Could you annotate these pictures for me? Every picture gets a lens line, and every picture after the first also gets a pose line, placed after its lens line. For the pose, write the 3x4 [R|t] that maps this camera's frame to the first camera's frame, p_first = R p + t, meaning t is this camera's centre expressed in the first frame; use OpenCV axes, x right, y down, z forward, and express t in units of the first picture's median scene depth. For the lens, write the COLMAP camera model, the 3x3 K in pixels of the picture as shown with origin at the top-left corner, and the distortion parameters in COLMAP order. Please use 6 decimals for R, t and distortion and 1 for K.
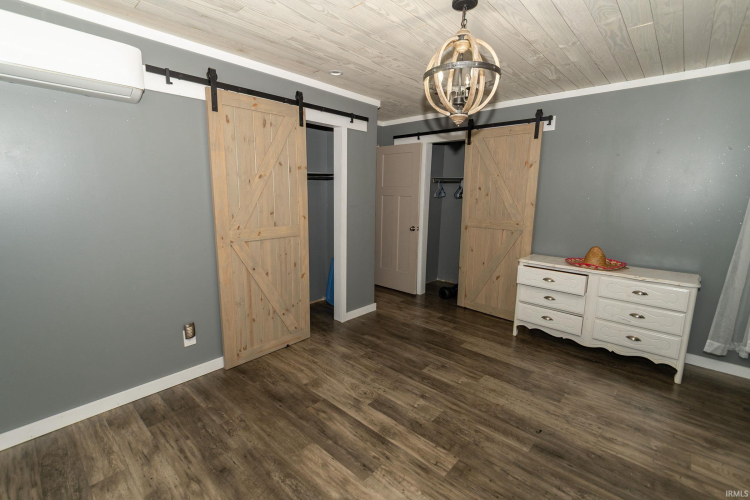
lens RADIAL K [[327.7, 0, 372.5], [0, 327.7, 247.6], [0, 0, 1]] dist [-0.004772, -0.000487]
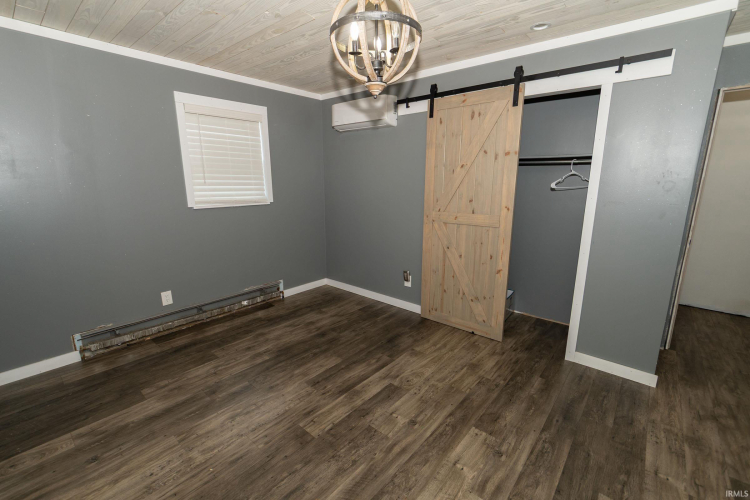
lens RADIAL K [[327.7, 0, 372.5], [0, 327.7, 247.6], [0, 0, 1]] dist [-0.004772, -0.000487]
pose [[0.038986, 0.192306, -0.980560, 0.798029], [-0.173329, 0.967732, 0.182899, -0.103623], [0.984092, 0.162829, 0.071060, 0.688122]]
